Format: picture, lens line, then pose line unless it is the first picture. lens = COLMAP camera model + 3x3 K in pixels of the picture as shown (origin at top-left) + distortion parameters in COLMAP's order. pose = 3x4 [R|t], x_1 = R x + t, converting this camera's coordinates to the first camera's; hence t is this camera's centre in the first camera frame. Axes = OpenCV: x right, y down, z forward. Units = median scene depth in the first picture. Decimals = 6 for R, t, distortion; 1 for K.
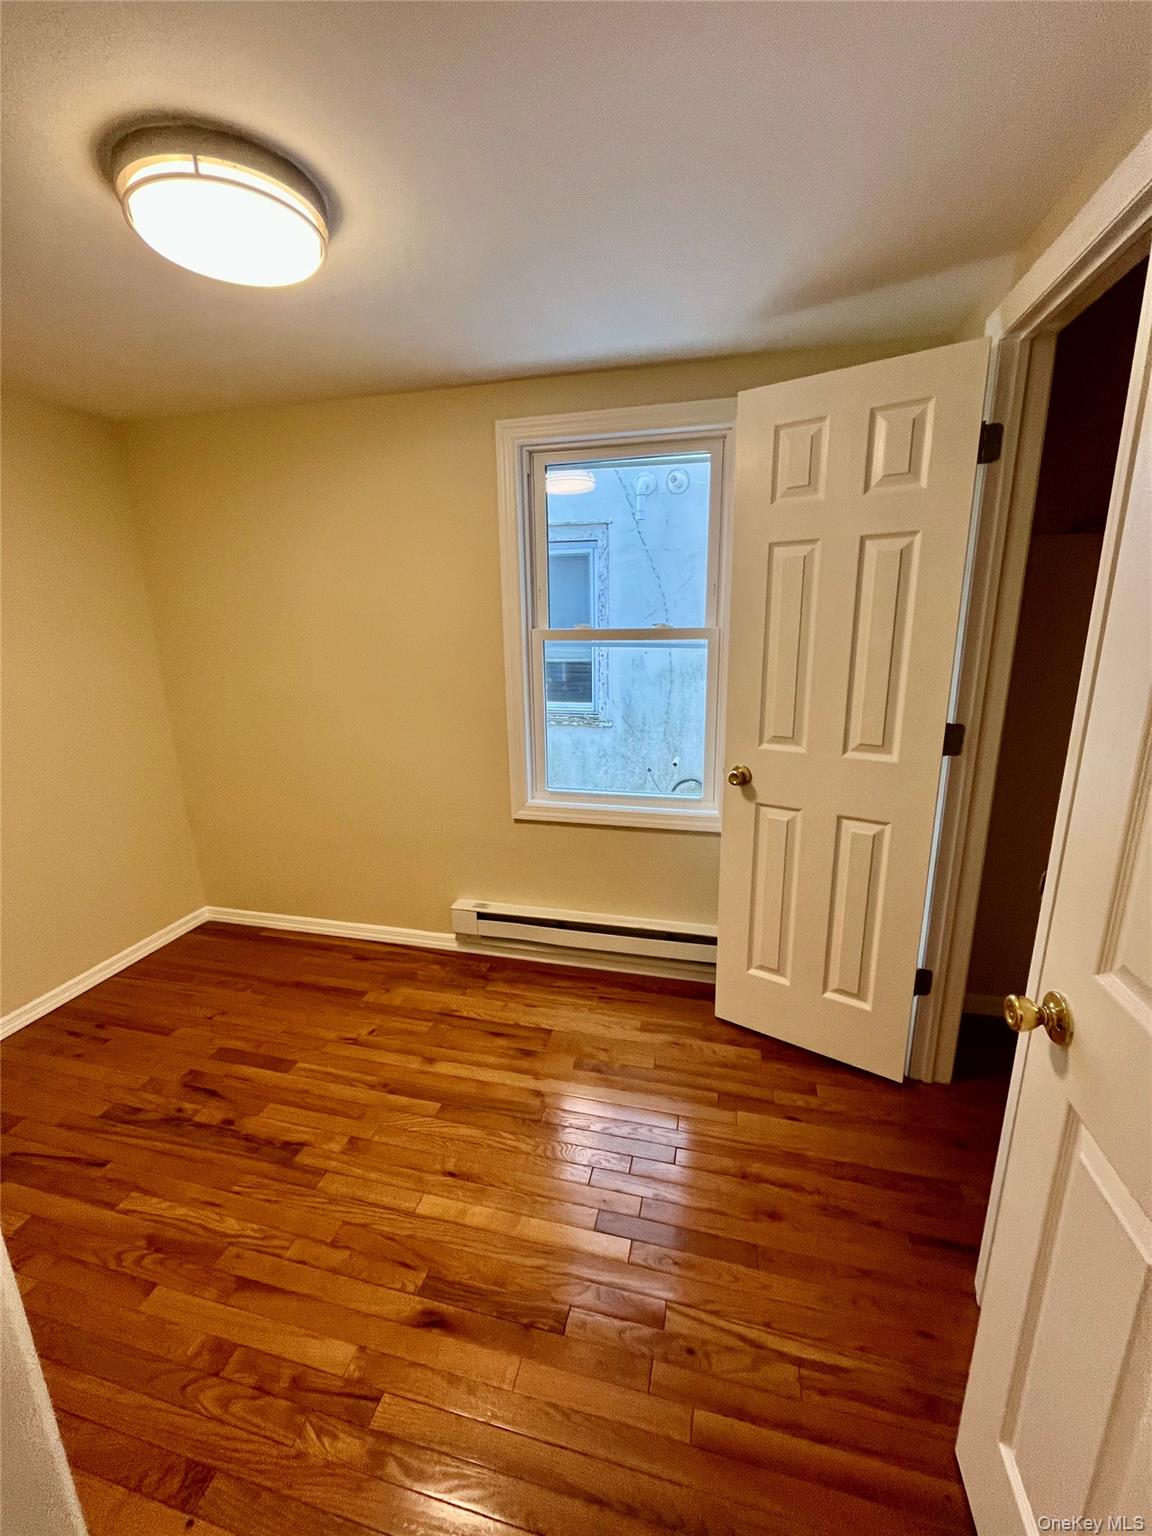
lens RADIAL K [[620.3, 0, 570.1], [0, 620.3, 764.6], [0, 0, 1]] dist [-0.002347, 0.000230]
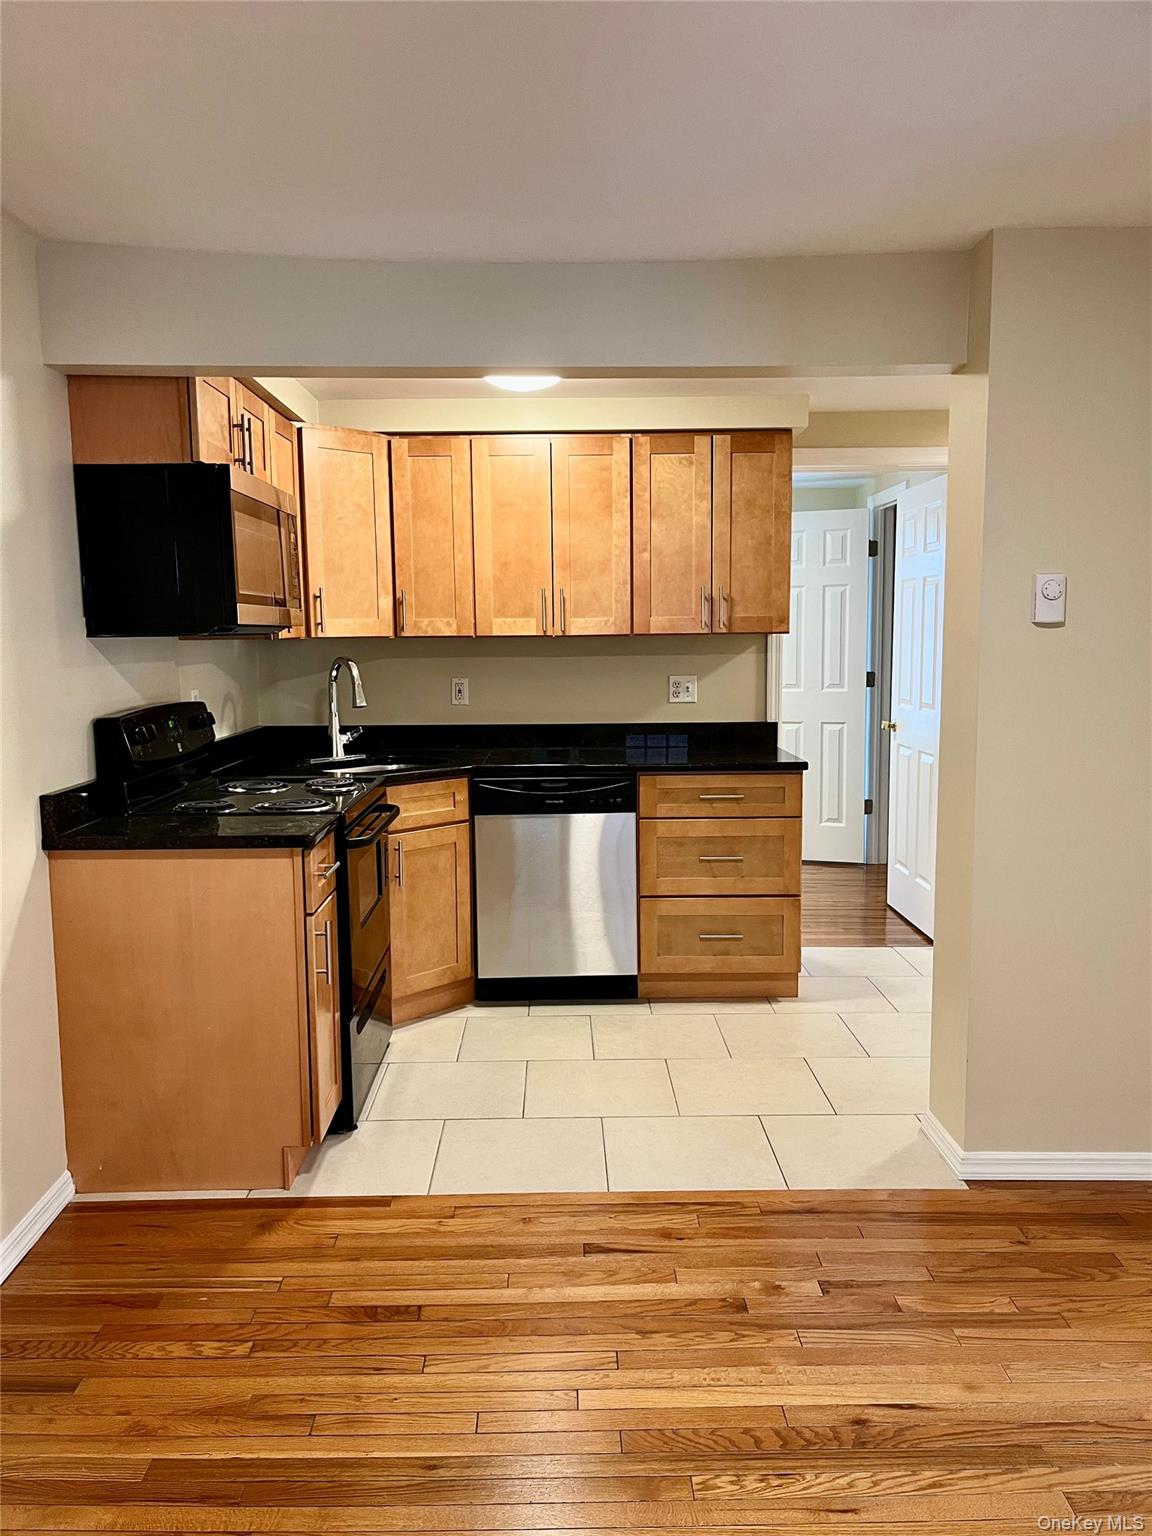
lens RADIAL K [[1157.9, 0, 568.7], [0, 1157.9, 760.7], [0, 0, 1]] dist [0.060588, -0.082002]
pose [[0.970941, -0.024773, 0.238034, -1.192332], [0.049933, 0.993708, -0.100258, 0.525723], [-0.234052, 0.109230, 0.966069, -2.288610]]
